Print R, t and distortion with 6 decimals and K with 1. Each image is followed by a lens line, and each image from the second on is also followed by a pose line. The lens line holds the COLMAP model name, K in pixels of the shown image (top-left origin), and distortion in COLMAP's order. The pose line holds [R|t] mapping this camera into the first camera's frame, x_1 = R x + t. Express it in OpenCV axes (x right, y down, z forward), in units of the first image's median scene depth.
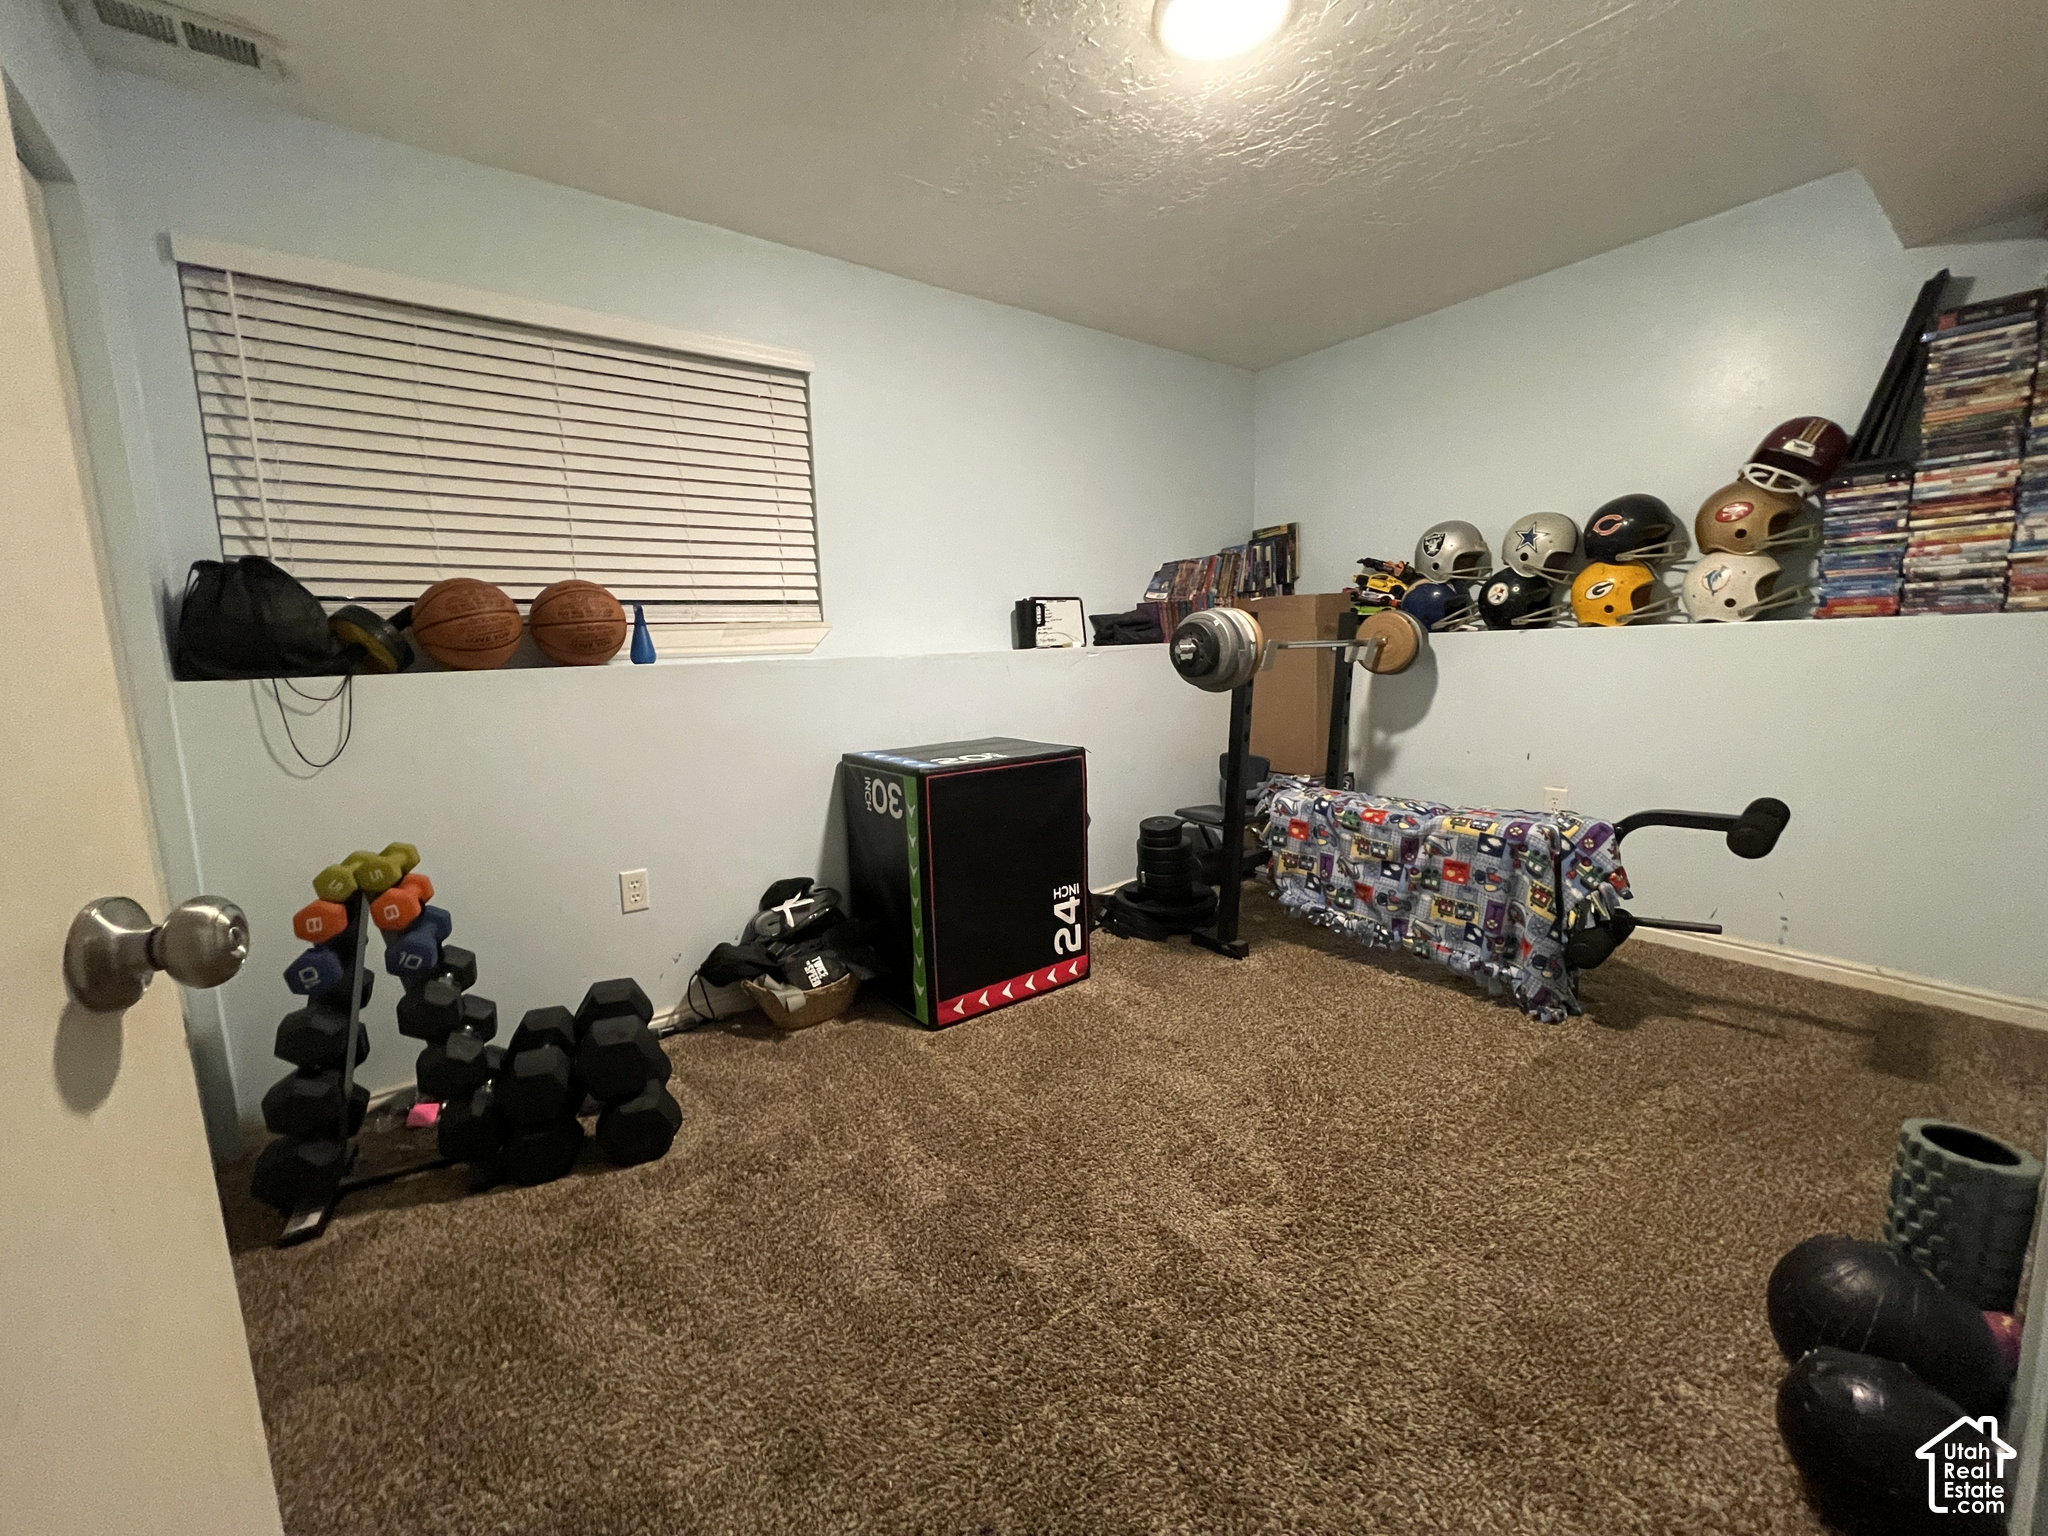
lens RADIAL K [[831.1, 0, 1019.1], [0, 831.1, 762.6], [0, 0, 1]] dist [-0.001494, 0.000066]
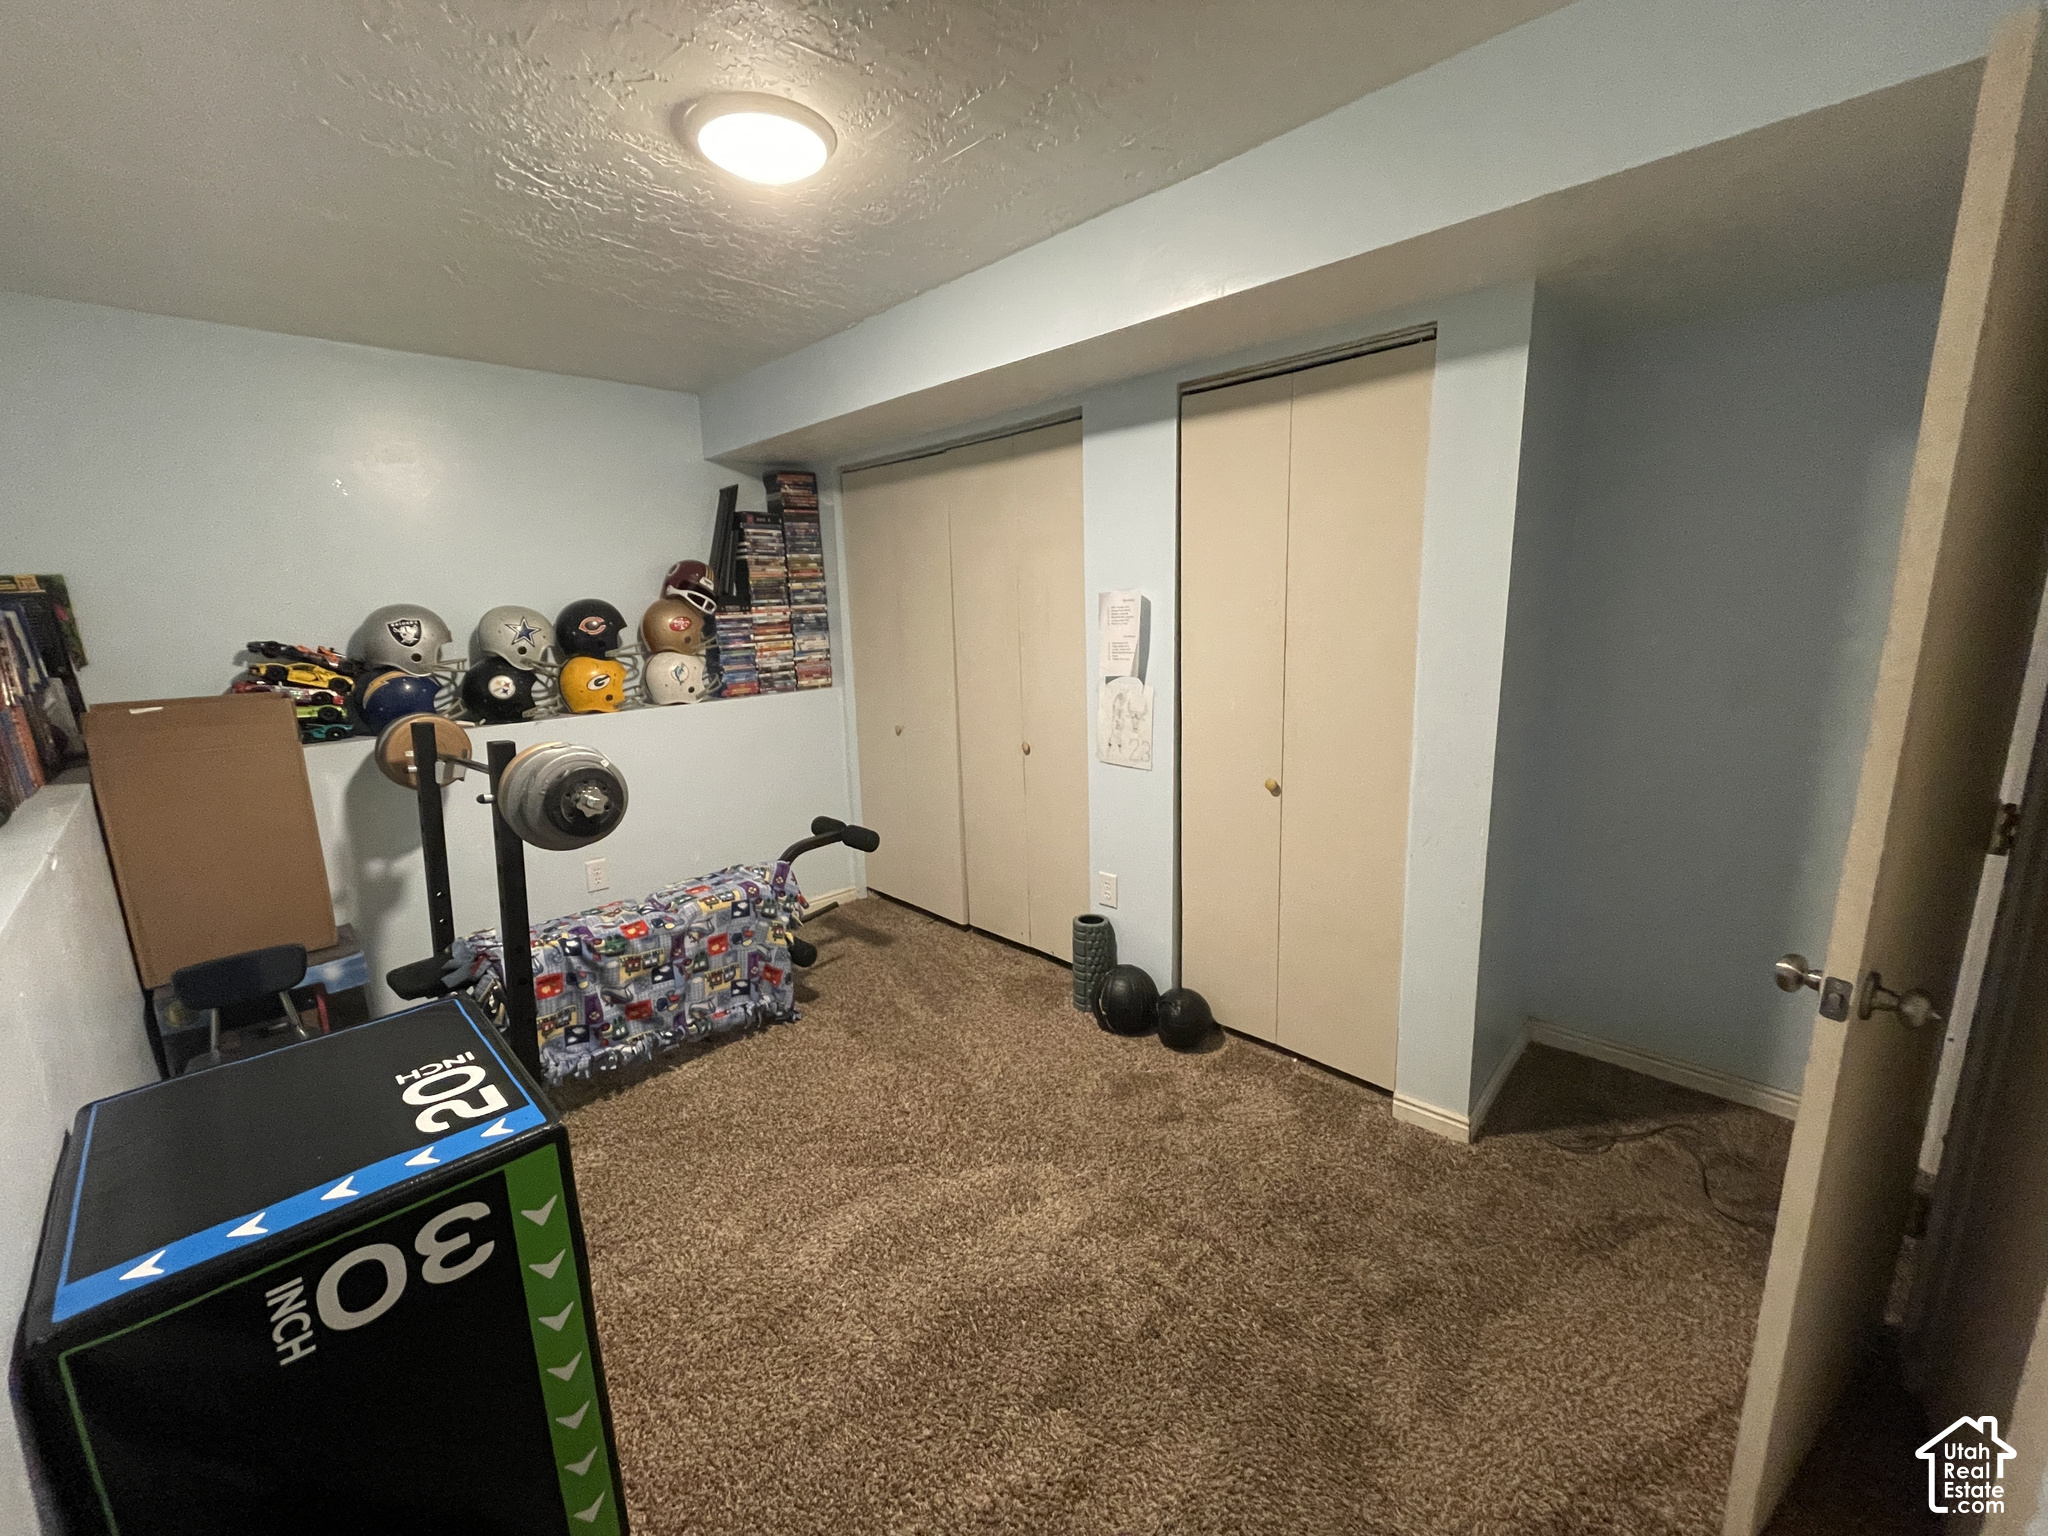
lens RADIAL K [[831.1, 0, 1019.1], [0, 831.1, 762.6], [0, 0, 1]] dist [-0.001494, 0.000066]
pose [[-0.142872, -0.154621, 0.977589, -0.585311], [0.170171, 0.969175, 0.178160, -0.234760], [-0.975002, 0.191811, -0.112156, 0.671137]]
